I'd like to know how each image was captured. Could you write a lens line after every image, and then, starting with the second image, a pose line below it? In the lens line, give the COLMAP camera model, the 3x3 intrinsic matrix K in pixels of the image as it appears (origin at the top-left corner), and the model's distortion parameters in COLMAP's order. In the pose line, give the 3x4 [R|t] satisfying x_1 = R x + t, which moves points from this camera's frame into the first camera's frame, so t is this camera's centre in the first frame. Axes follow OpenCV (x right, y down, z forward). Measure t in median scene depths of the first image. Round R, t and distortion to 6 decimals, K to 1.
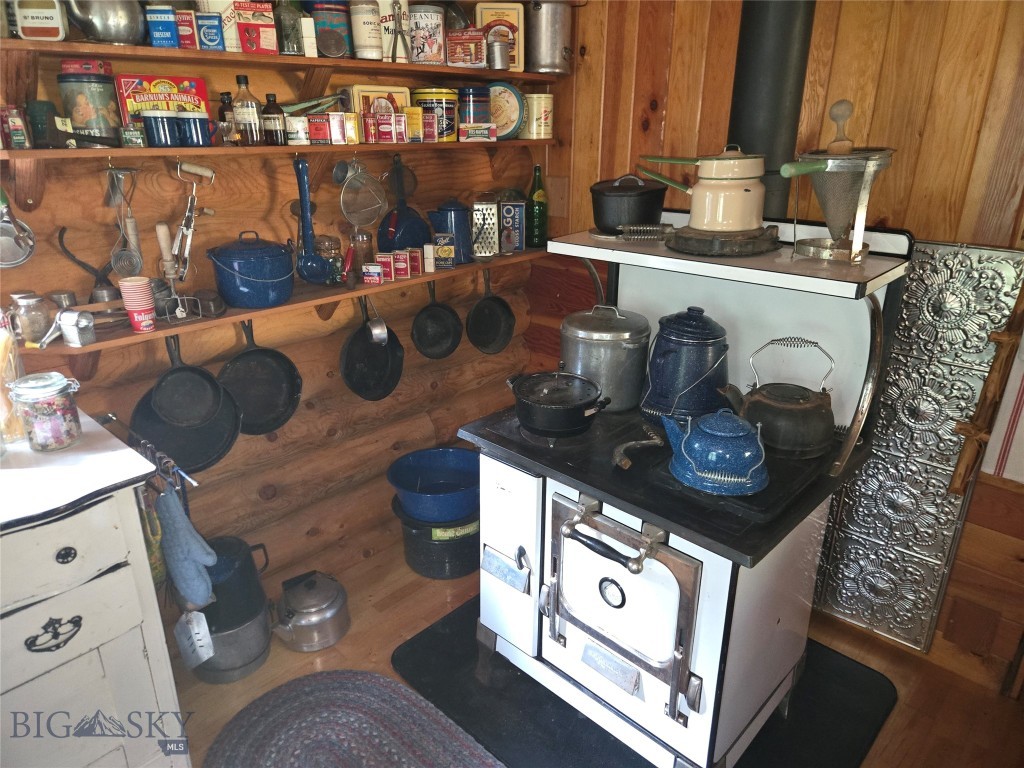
lens RADIAL K [[677.2, 0, 506.5], [0, 677.2, 381.8], [0, 0, 1]] dist [0.071004, -0.050784]
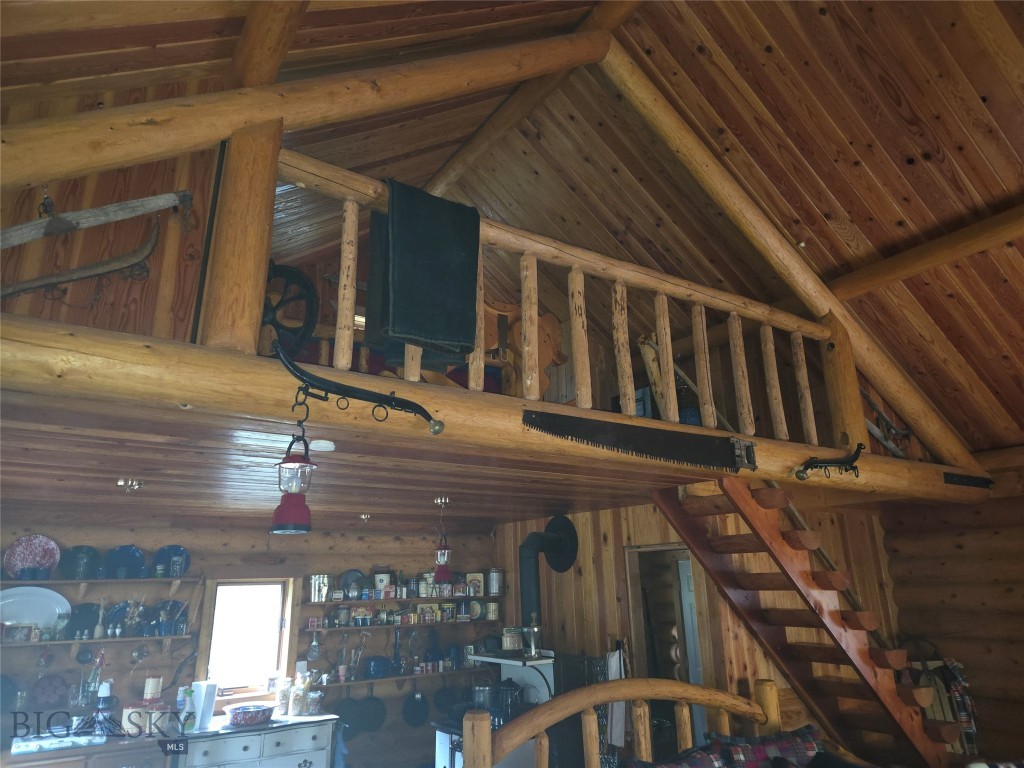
lens RADIAL K [[677.2, 0, 503.3], [0, 677.2, 383.3], [0, 0, 1]] dist [0.071004, -0.050784]
pose [[0.974832, -0.080360, -0.207956, 0.923303], [-0.063405, 0.794328, -0.604171, 0.649906], [0.213736, 0.602150, 0.769241, -2.004052]]
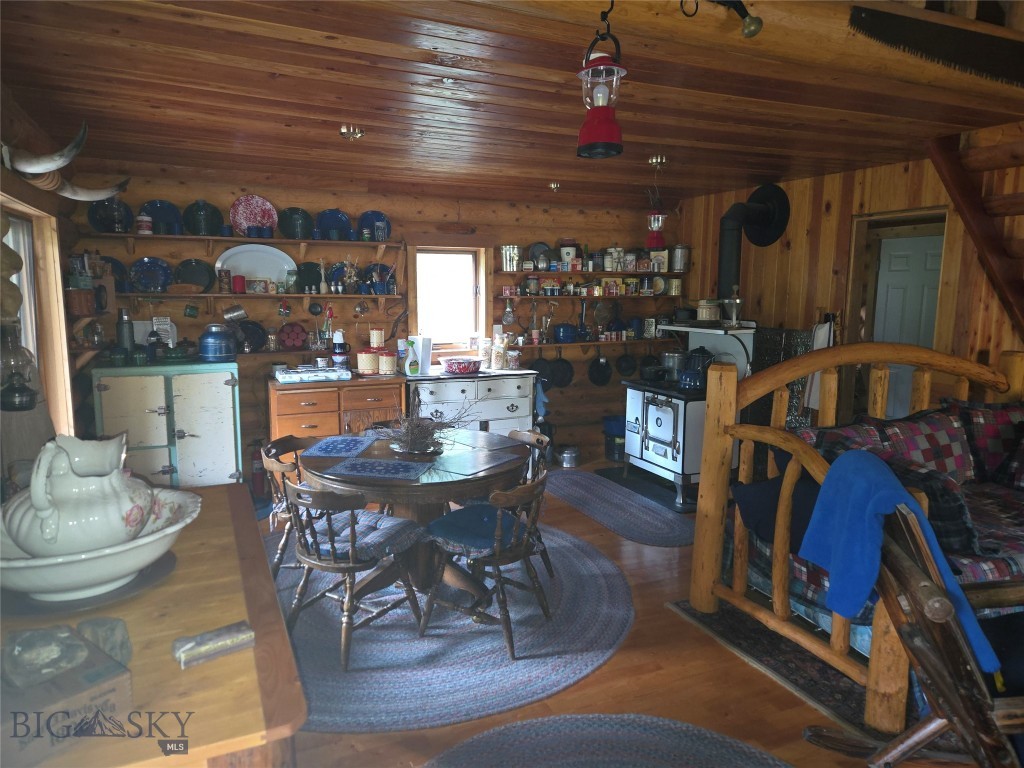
lens RADIAL K [[677.2, 0, 505.2], [0, 677.2, 375.3], [0, 0, 1]] dist [0.071004, -0.050784]
pose [[0.925463, 0.054905, -0.374839, 0.573107], [-0.140616, 0.968543, -0.205307, 0.723040], [0.351776, 0.242712, 0.904071, -1.924829]]
